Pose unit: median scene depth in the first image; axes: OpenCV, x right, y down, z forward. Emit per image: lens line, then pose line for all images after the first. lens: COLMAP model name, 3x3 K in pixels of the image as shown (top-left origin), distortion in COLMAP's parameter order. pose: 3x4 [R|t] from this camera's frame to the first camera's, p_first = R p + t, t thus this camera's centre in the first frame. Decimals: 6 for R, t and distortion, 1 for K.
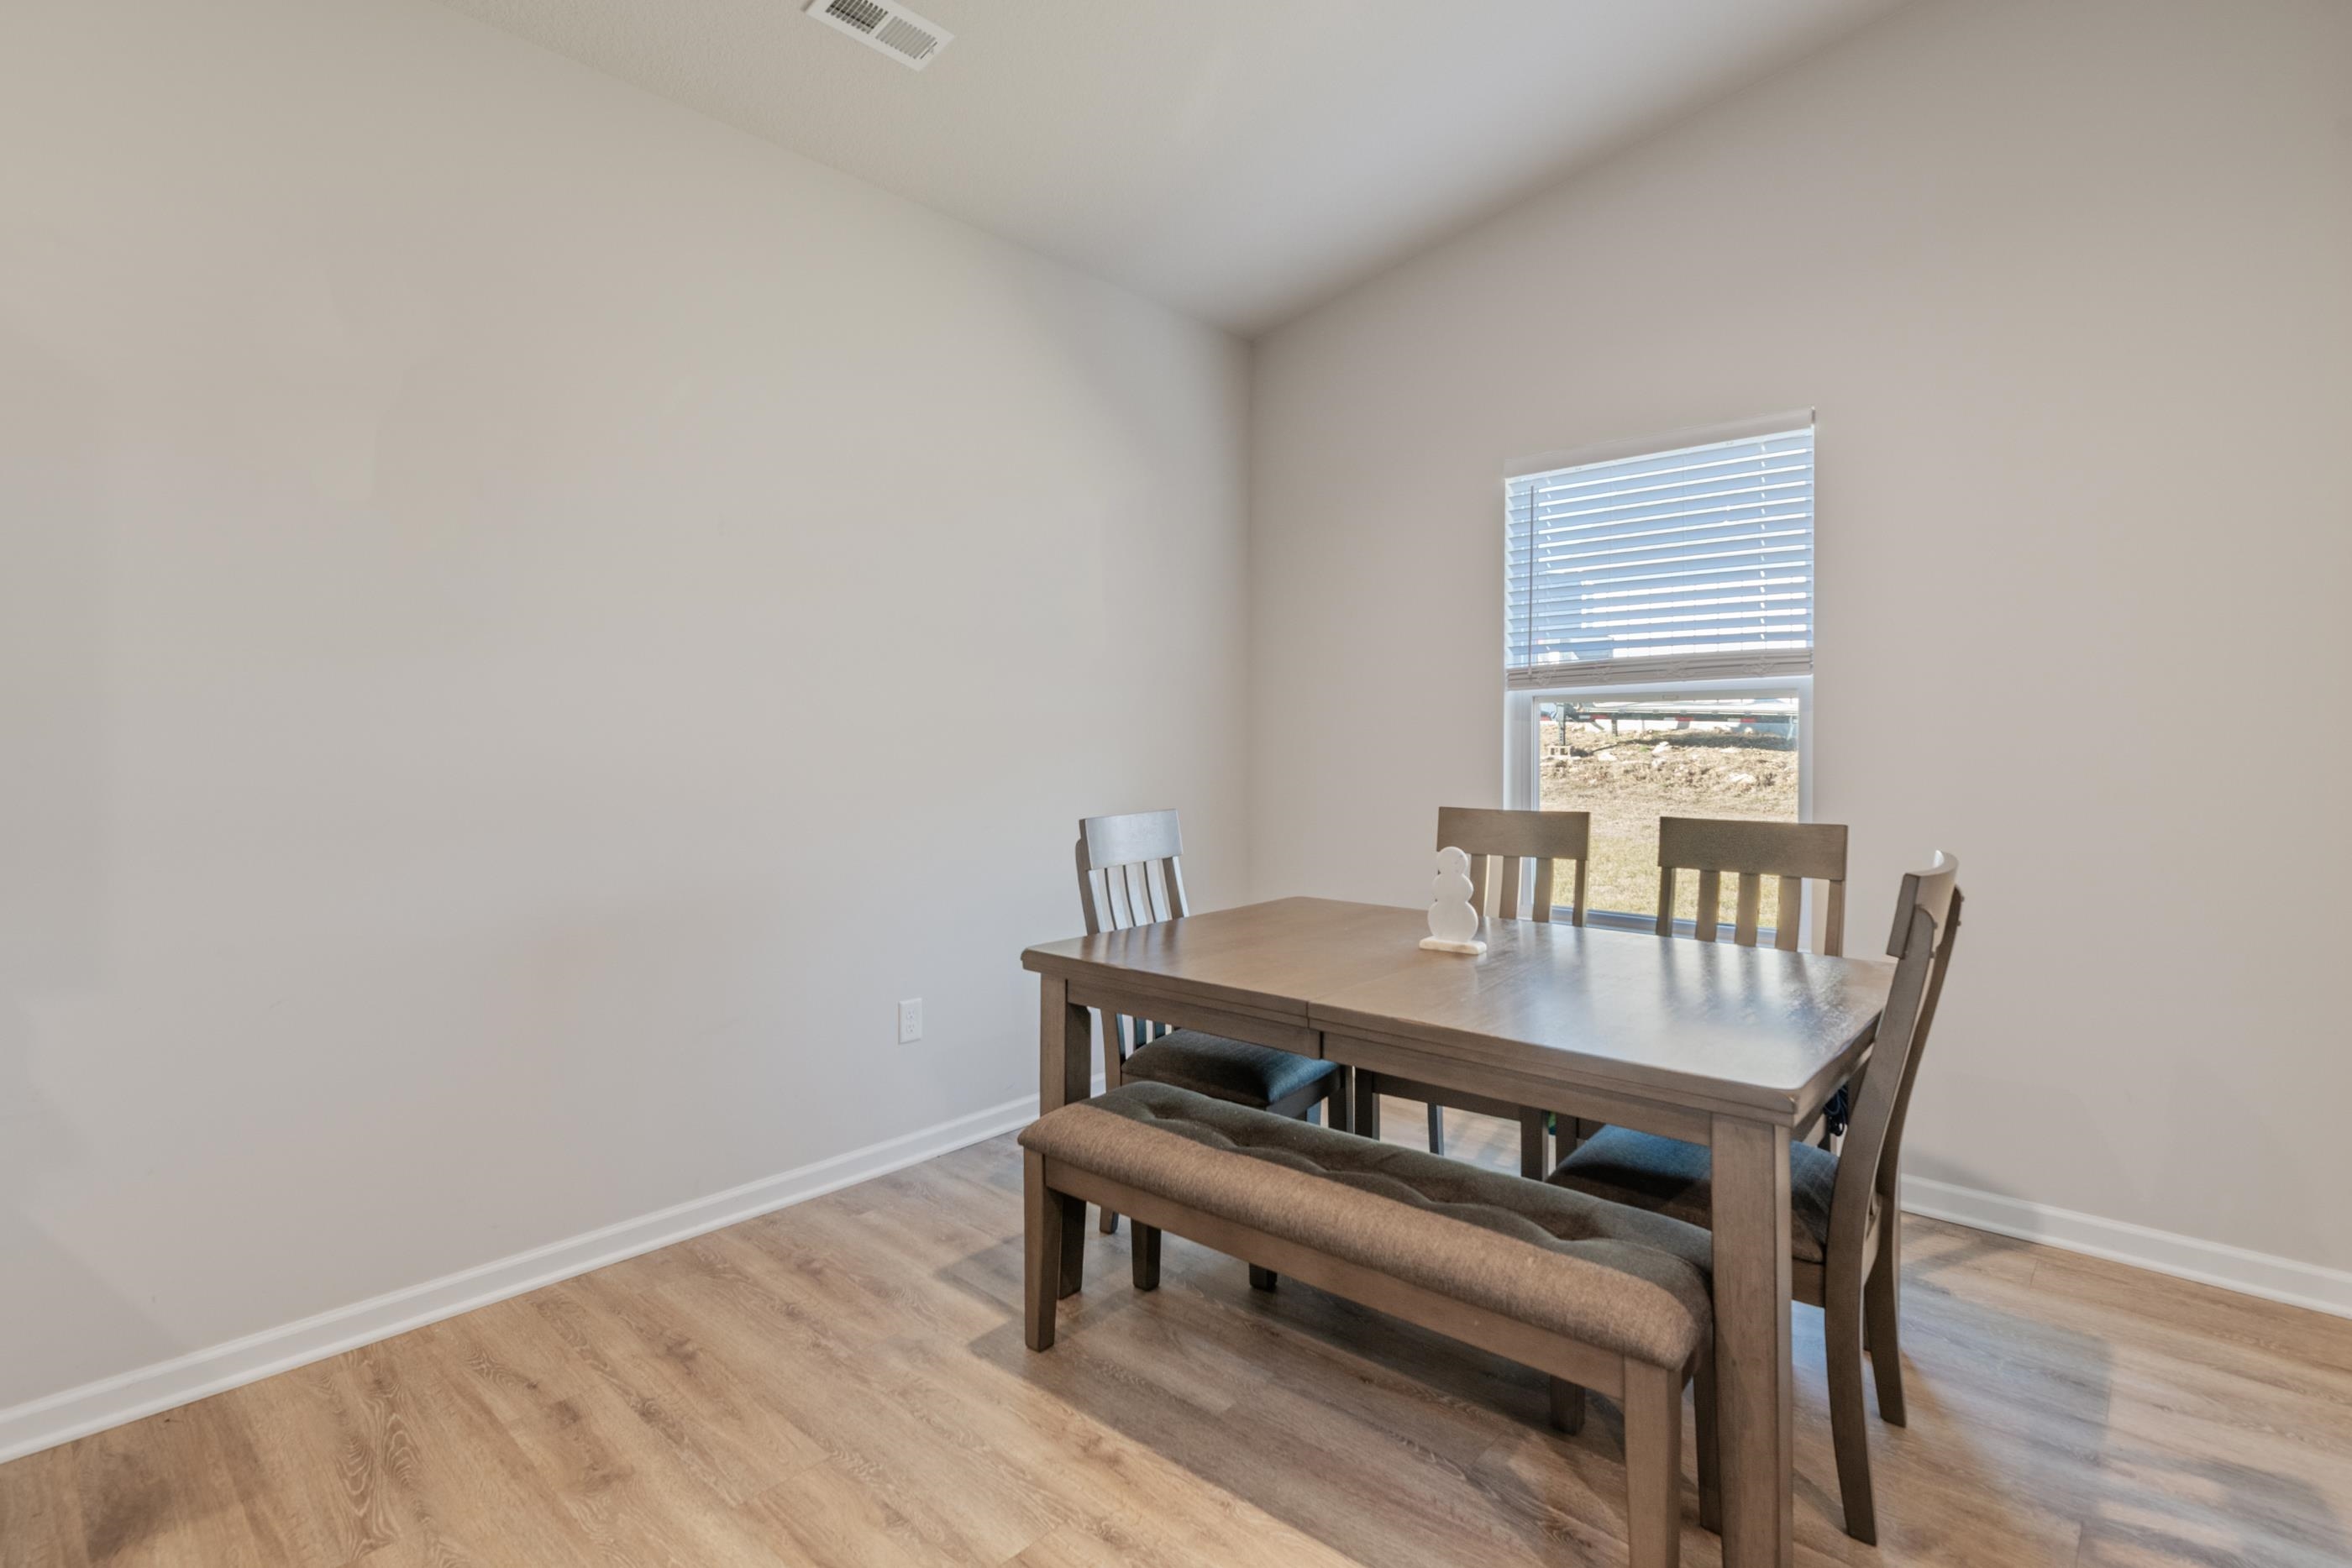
lens RADIAL K [[1110.9, 0, 1161.2], [0, 1110.9, 733.6], [0, 0, 1]] dist [-0.008894, -0.000362]
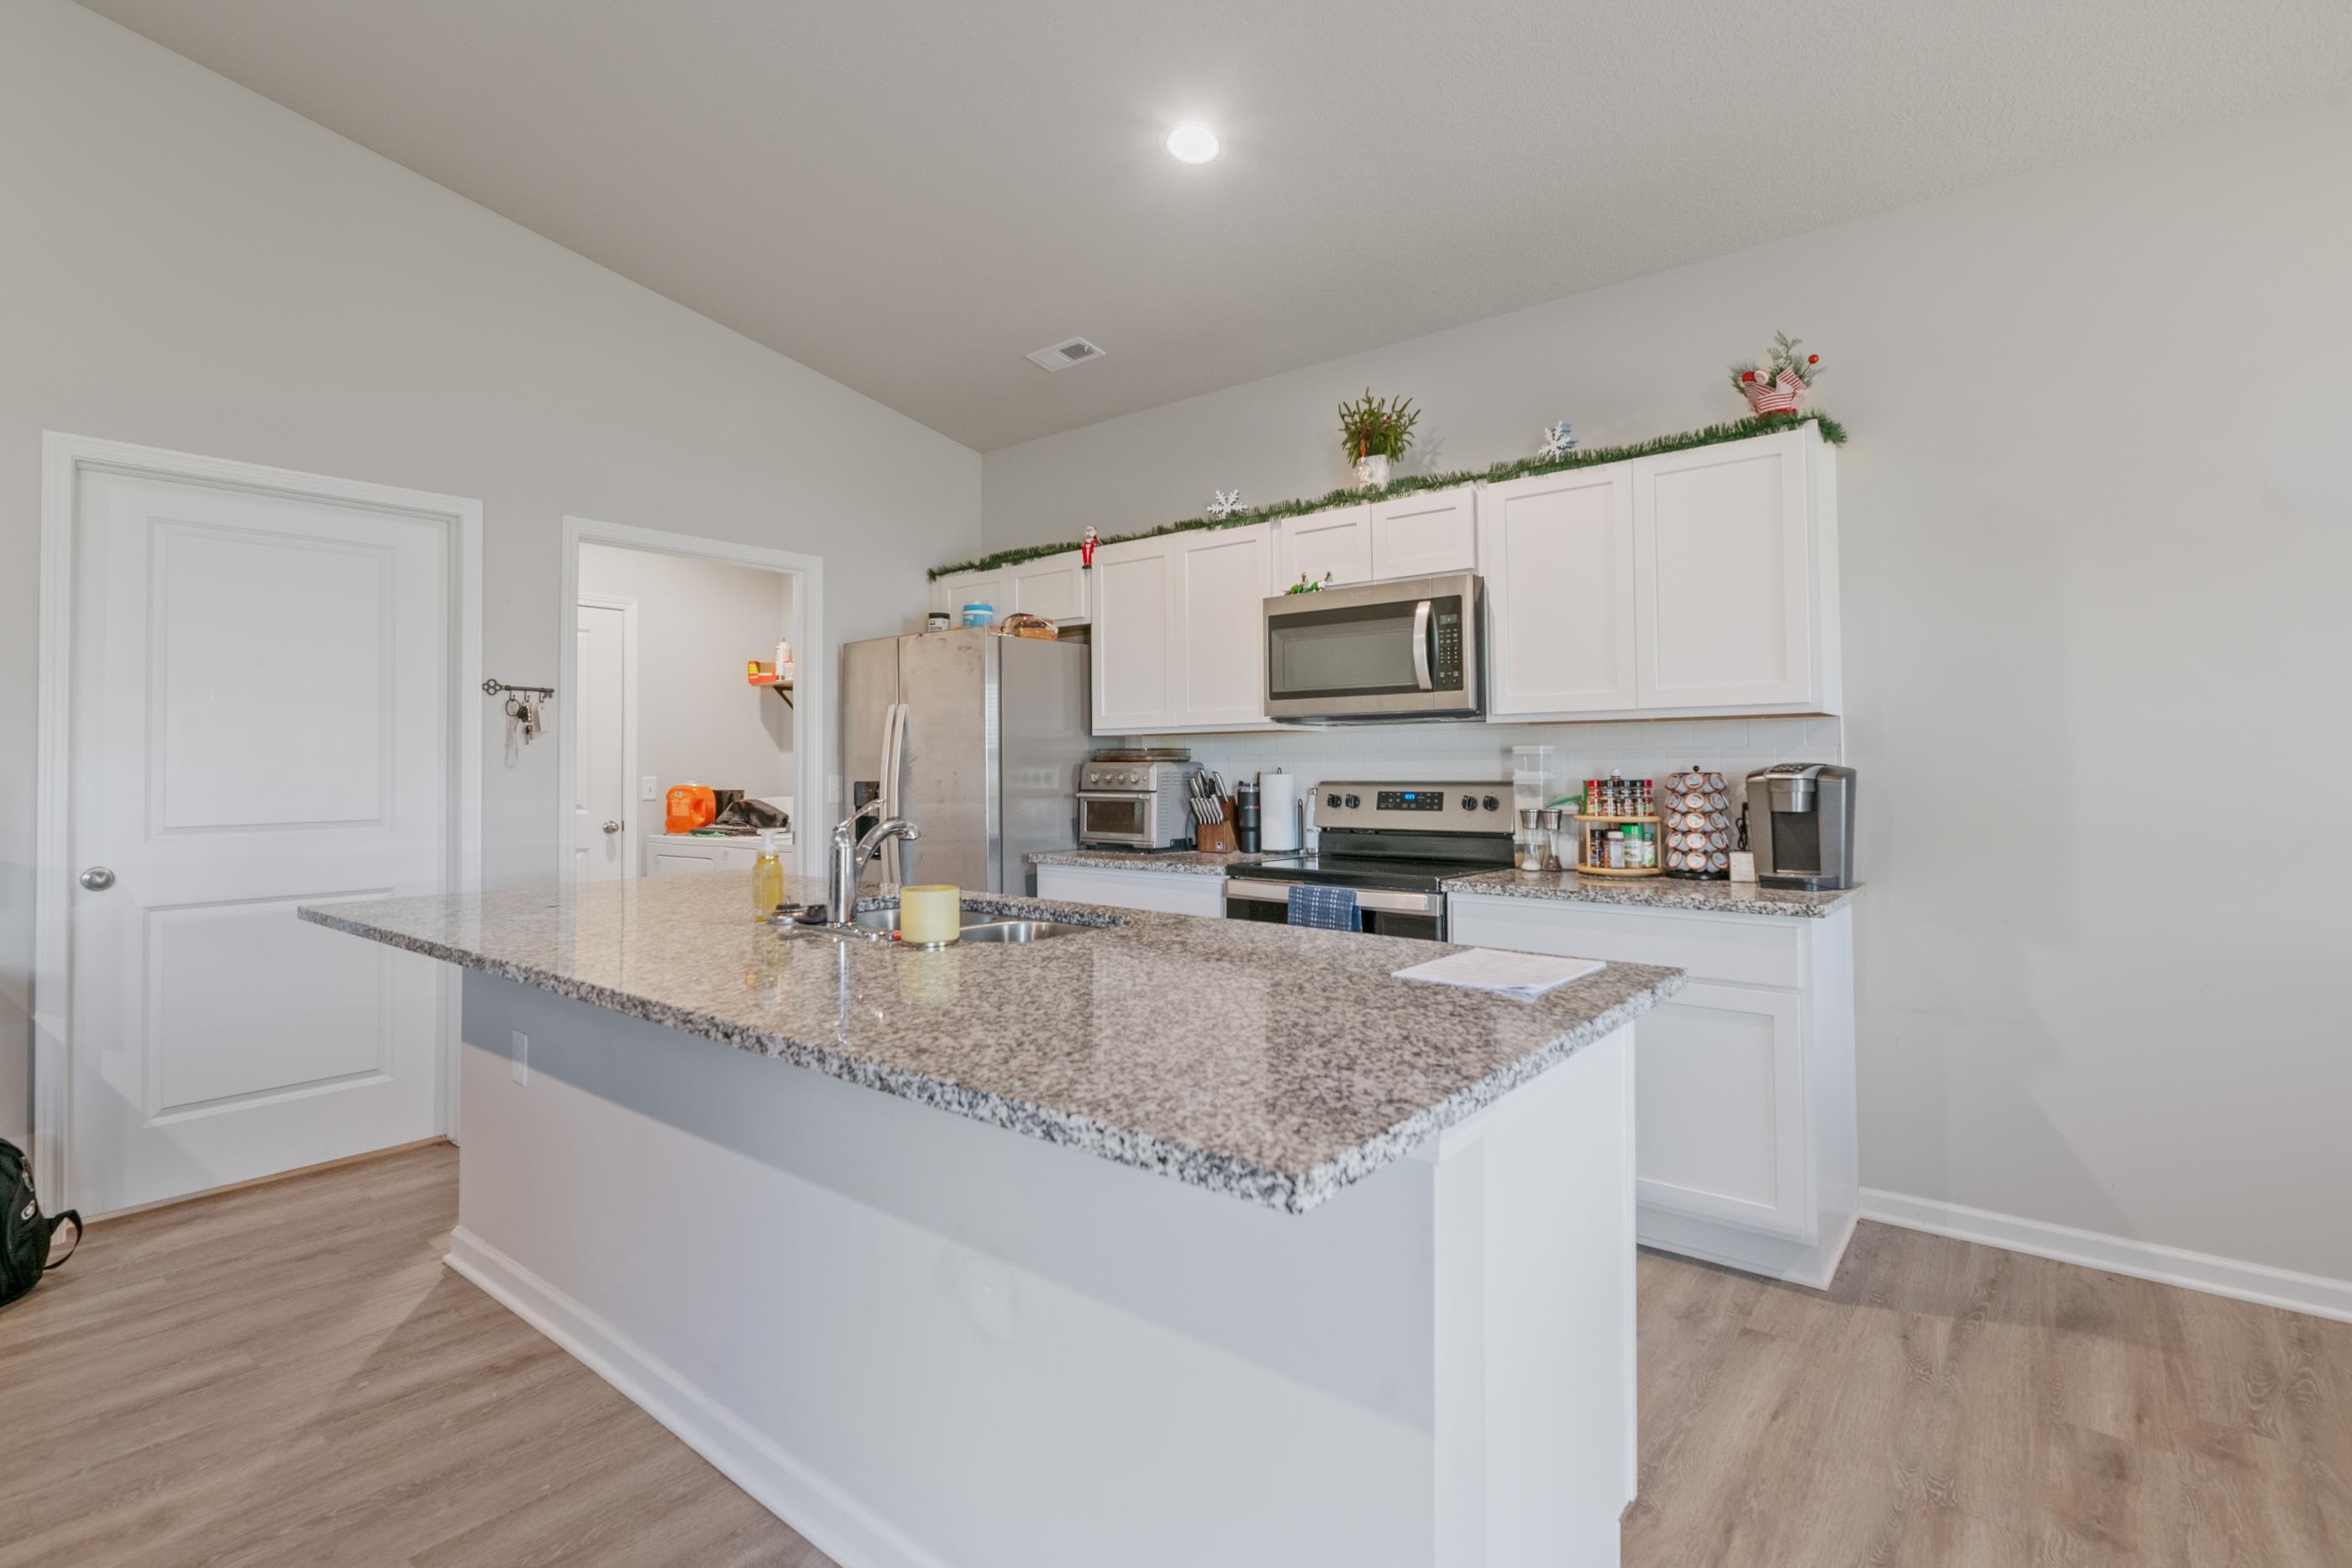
lens RADIAL K [[1119.5, 0, 1172.6], [0, 1119.5, 728.4], [0, 0, 1]] dist [-0.002340, -0.000519]
pose [[0.059509, -0.041570, -0.997362, 0.307617], [0.006049, 0.999129, -0.041282, -0.000188], [0.998209, -0.003576, 0.059709, -0.176768]]
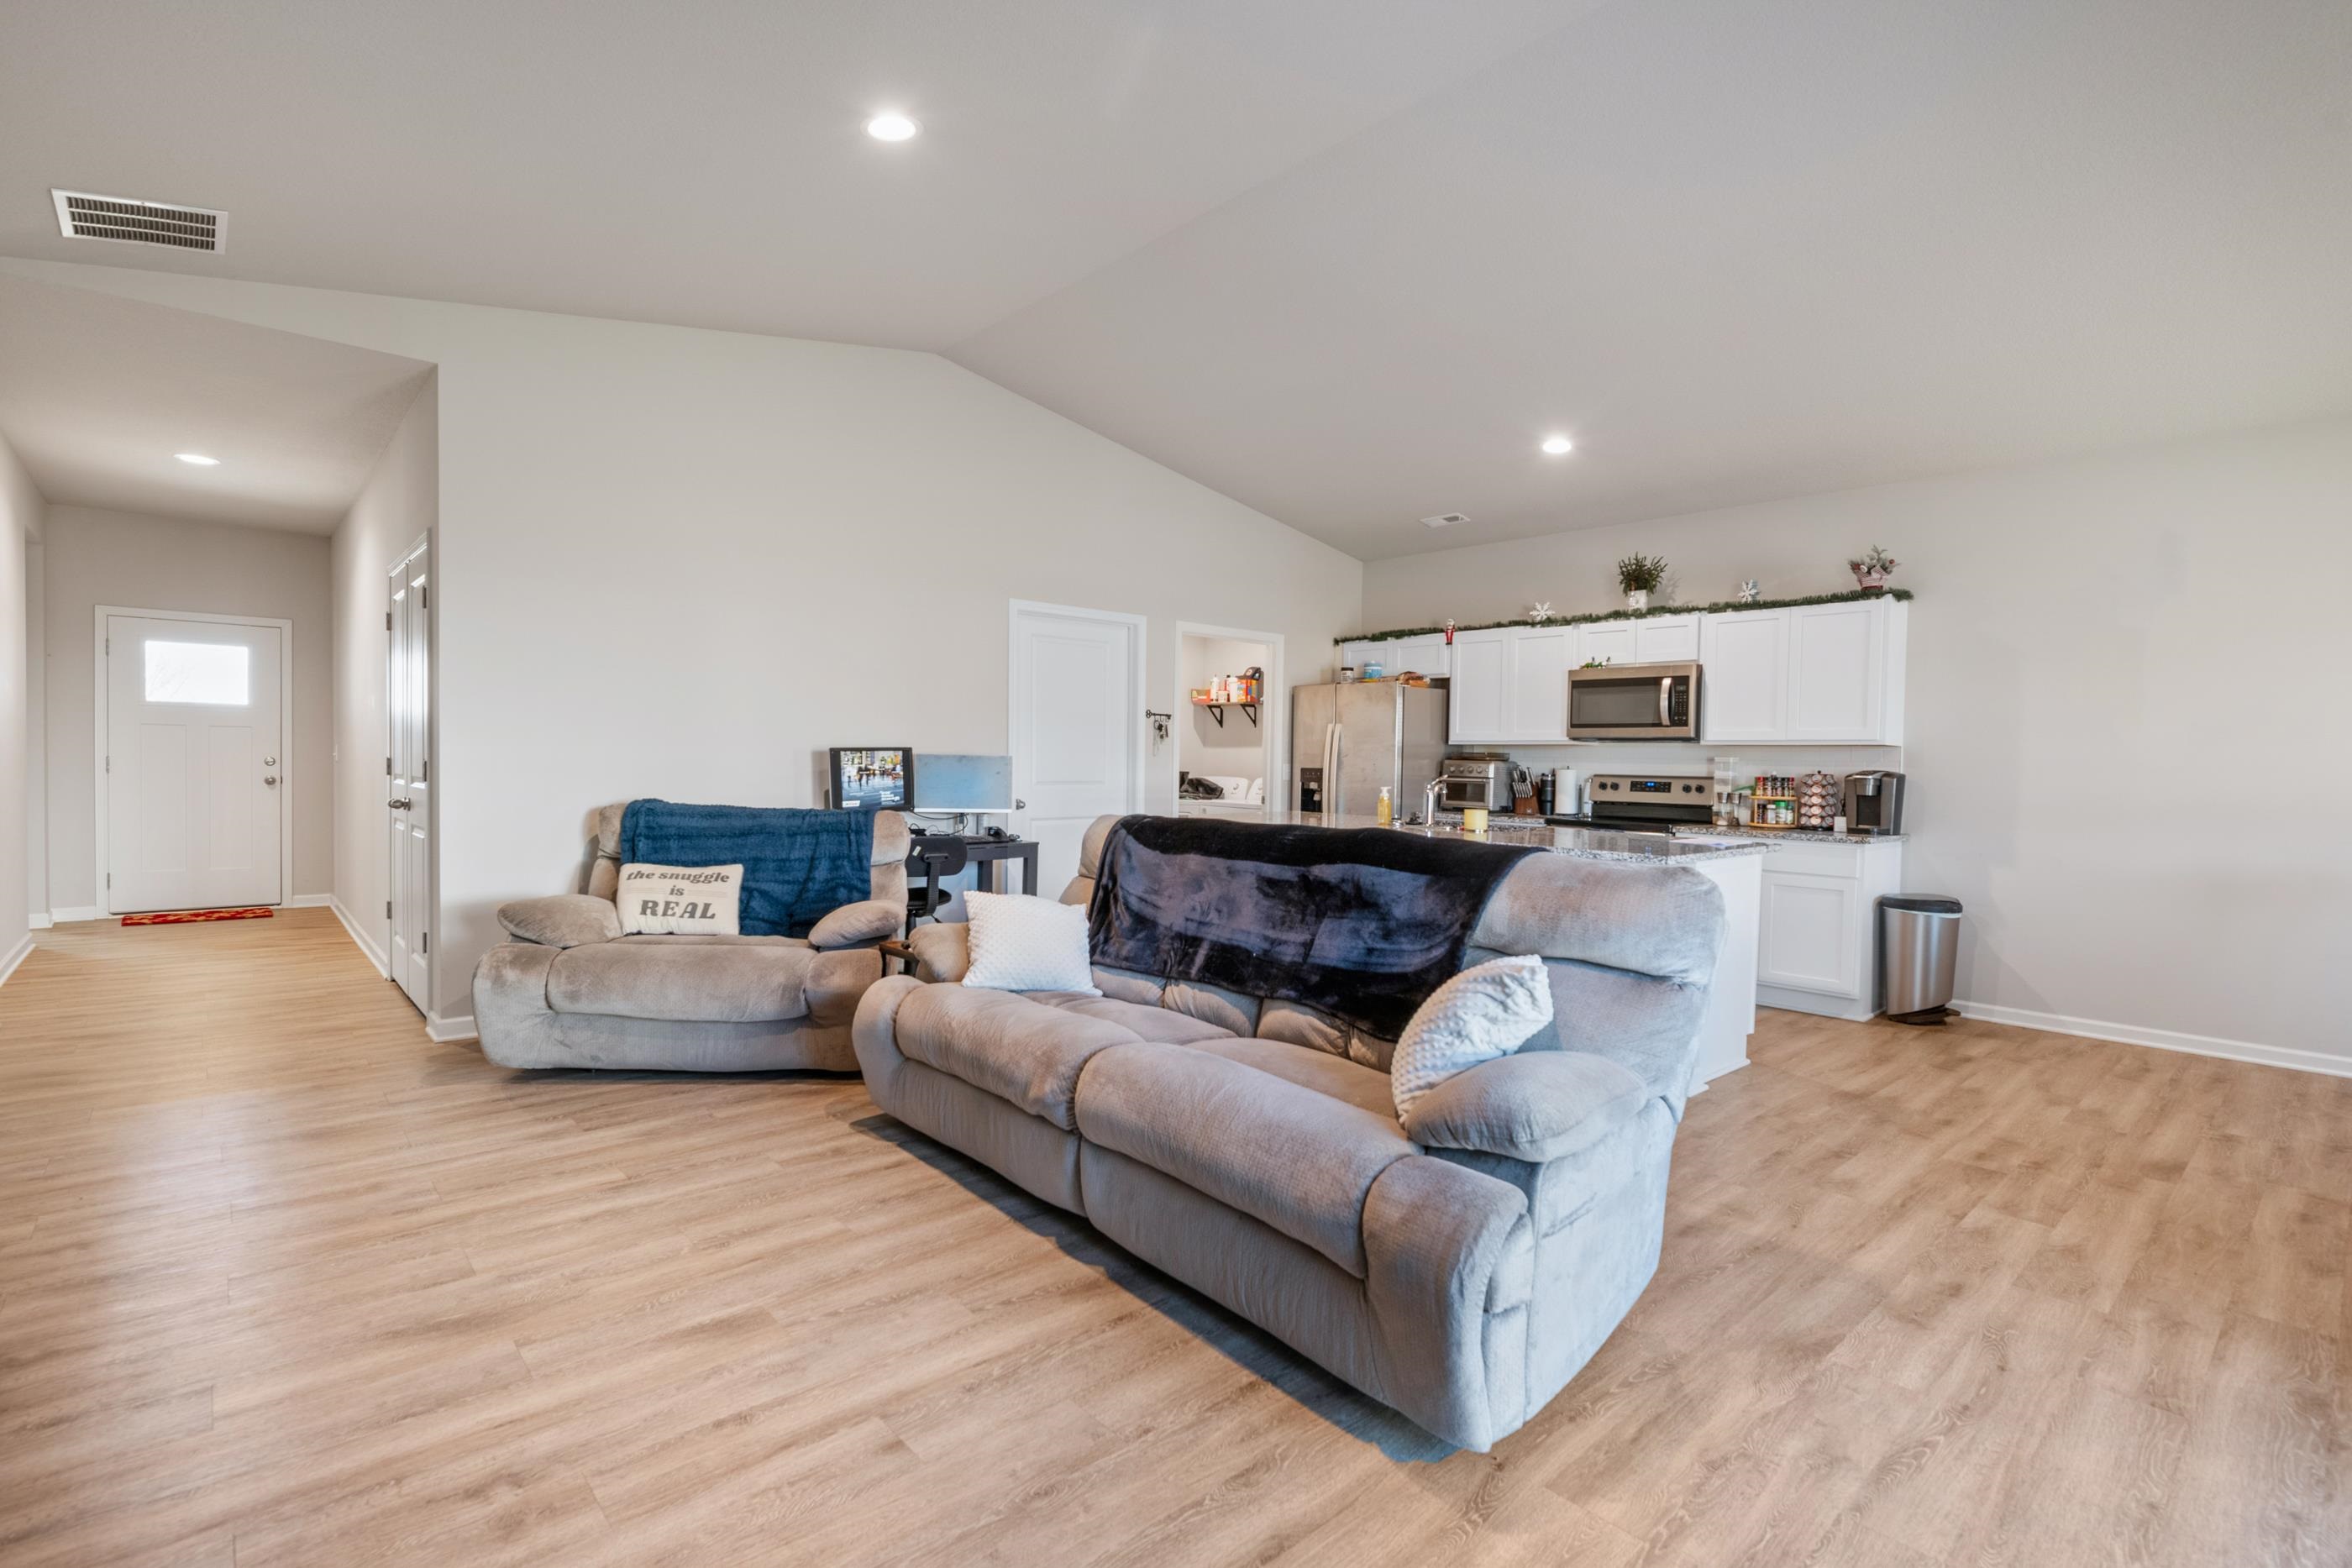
lens RADIAL K [[1093.0, 0, 1171.2], [0, 1093.0, 787.3], [0, 0, 1]] dist [-0.000996, -0.001678]
pose [[-0.095806, 0.018461, -0.995229, 1.503295], [-0.018402, 0.999624, 0.020314, 0.006828], [0.995230, 0.020260, -0.095431, -0.650110]]
